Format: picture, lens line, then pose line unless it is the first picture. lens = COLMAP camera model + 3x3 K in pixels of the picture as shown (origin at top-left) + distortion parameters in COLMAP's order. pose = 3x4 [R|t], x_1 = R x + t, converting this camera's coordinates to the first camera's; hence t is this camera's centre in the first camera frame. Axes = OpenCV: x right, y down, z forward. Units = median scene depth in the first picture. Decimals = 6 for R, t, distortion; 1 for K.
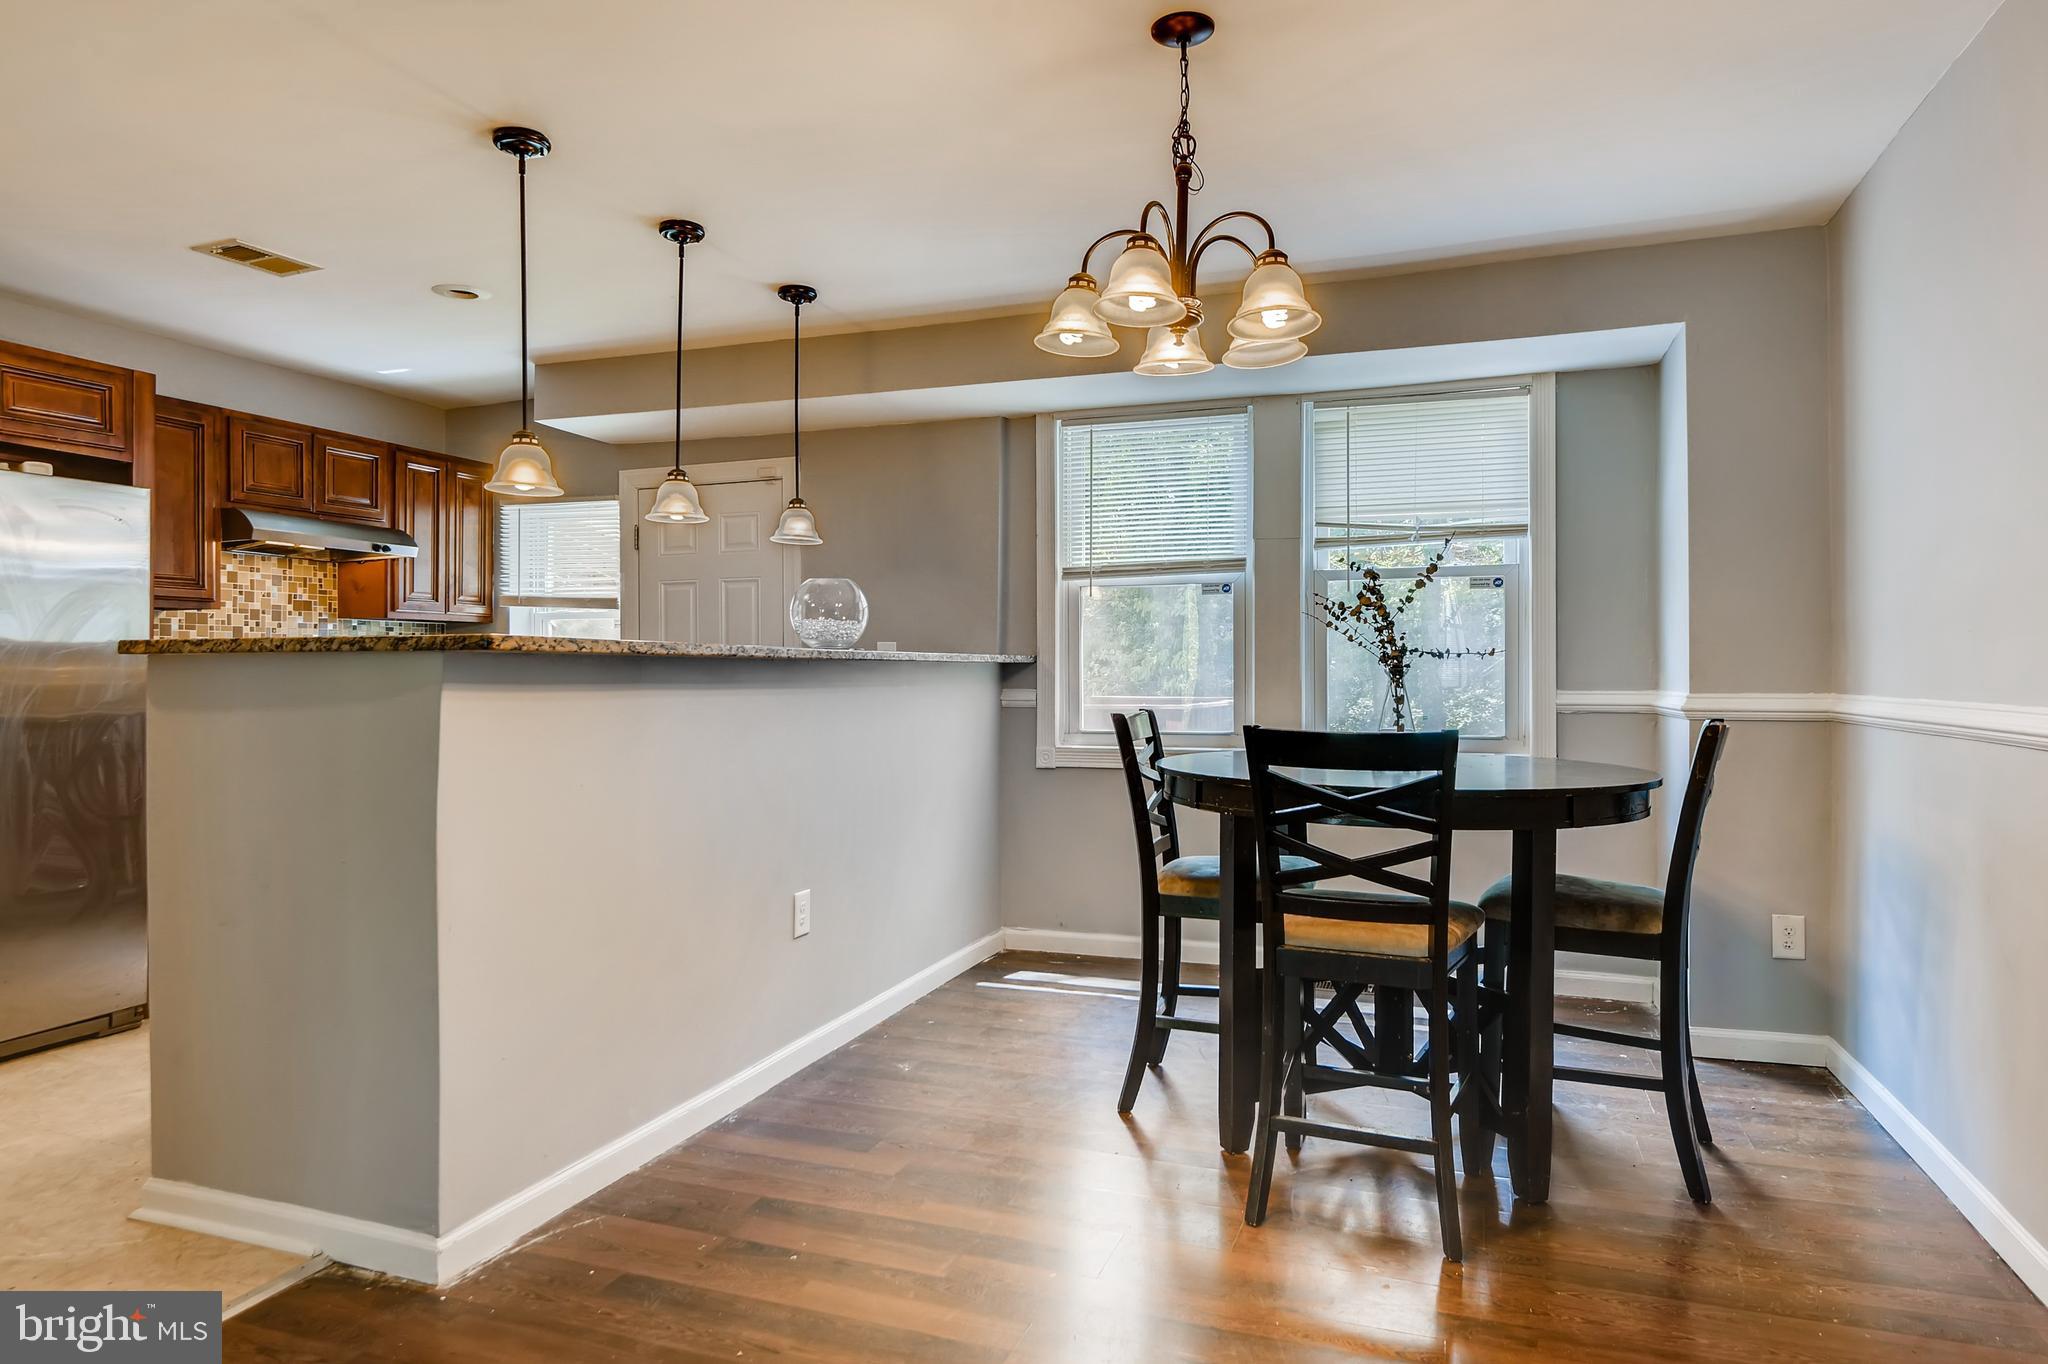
lens RADIAL K [[1220.3, 0, 1013.2], [0, 1220.3, 668.9], [0, 0, 1]] dist [0.007778, -0.016028]
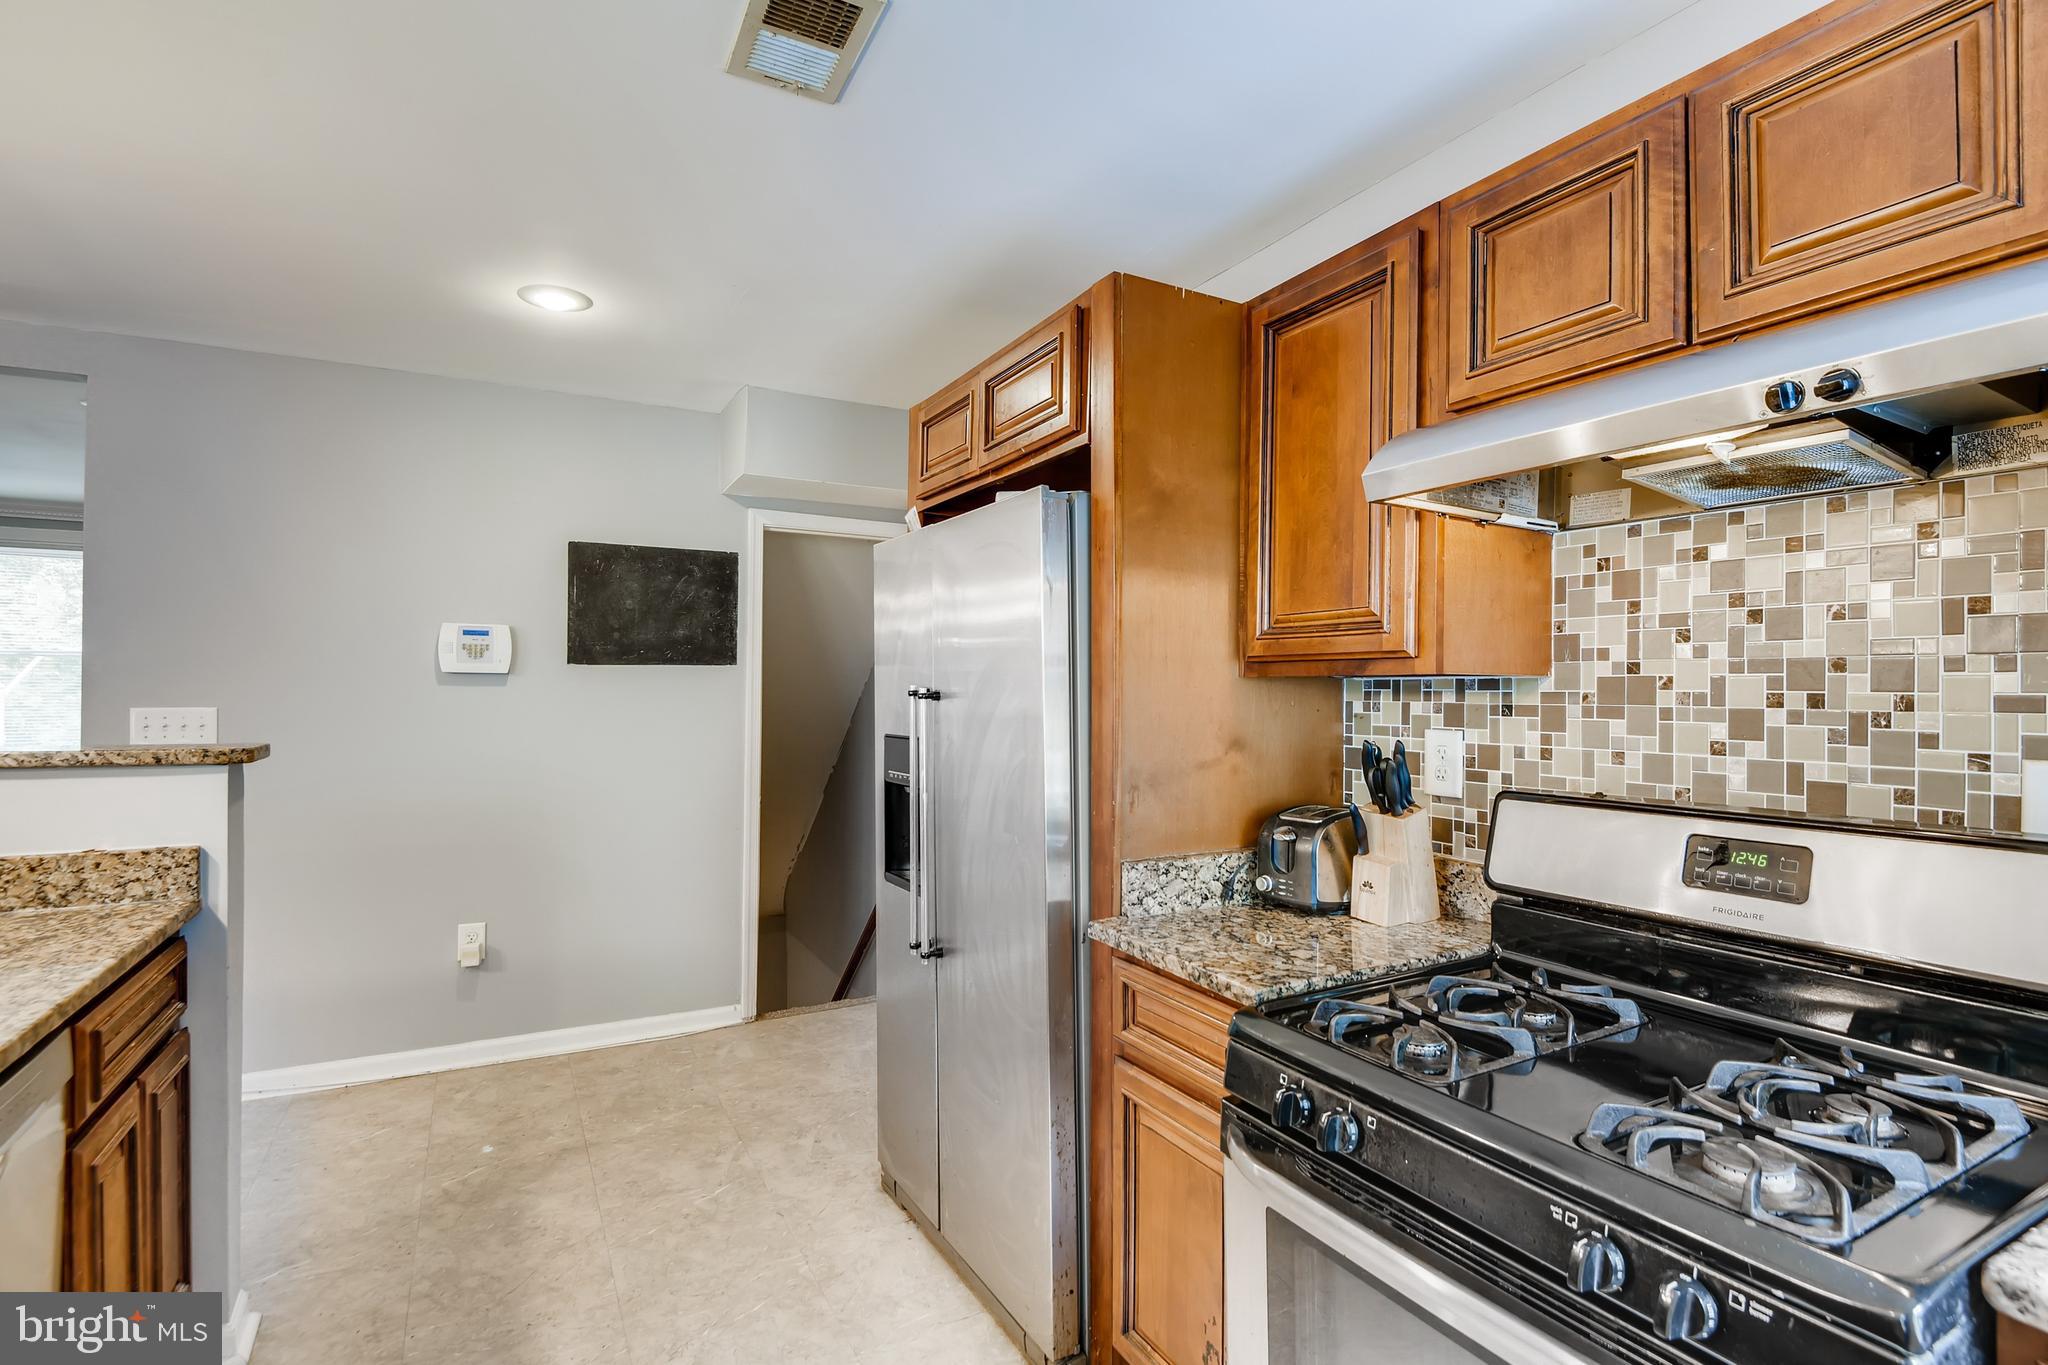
lens RADIAL K [[984.7, 0, 1018.3], [0, 984.7, 682.0], [0, 0, 1]] dist [0.011890, -0.010980]
pose [[-0.656524, -0.011784, -0.754213, -0.293501], [-0.009546, 0.999928, -0.007314, -0.041864], [0.754245, 0.002398, -0.656589, 1.113959]]
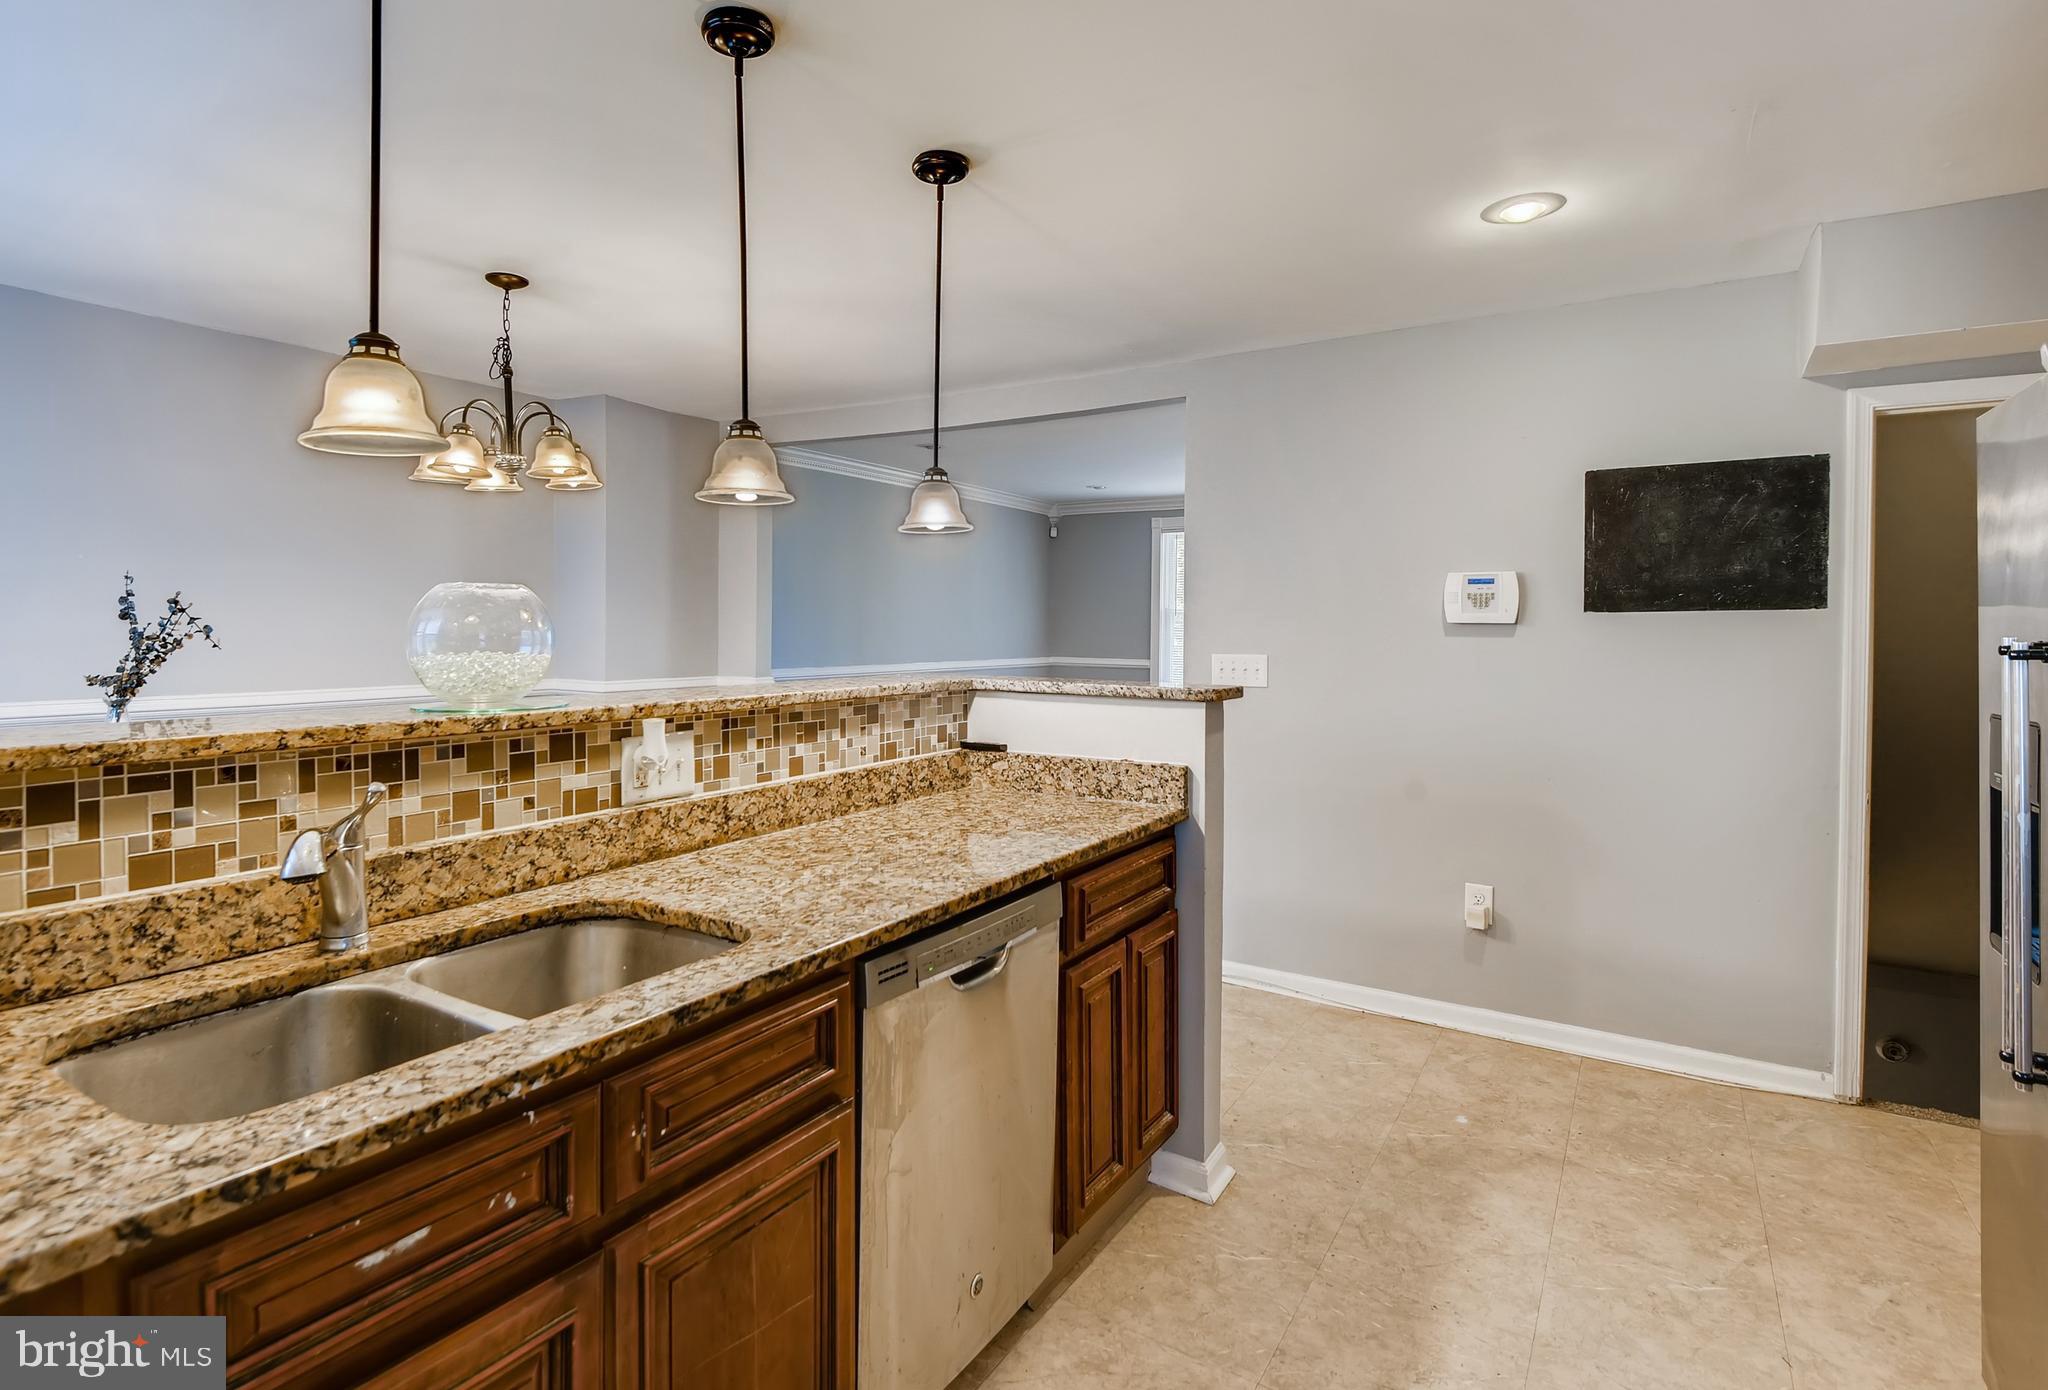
lens RADIAL K [[1067.0, 0, 953.4], [0, 1067.0, 634.0], [0, 0, 1]] dist [0.015934, -0.008282]
pose [[-0.975141, -0.009464, 0.221384, -0.384997], [-0.008224, 0.999945, 0.006525, -0.044141], [-0.221434, 0.004542, -0.975165, 1.152041]]
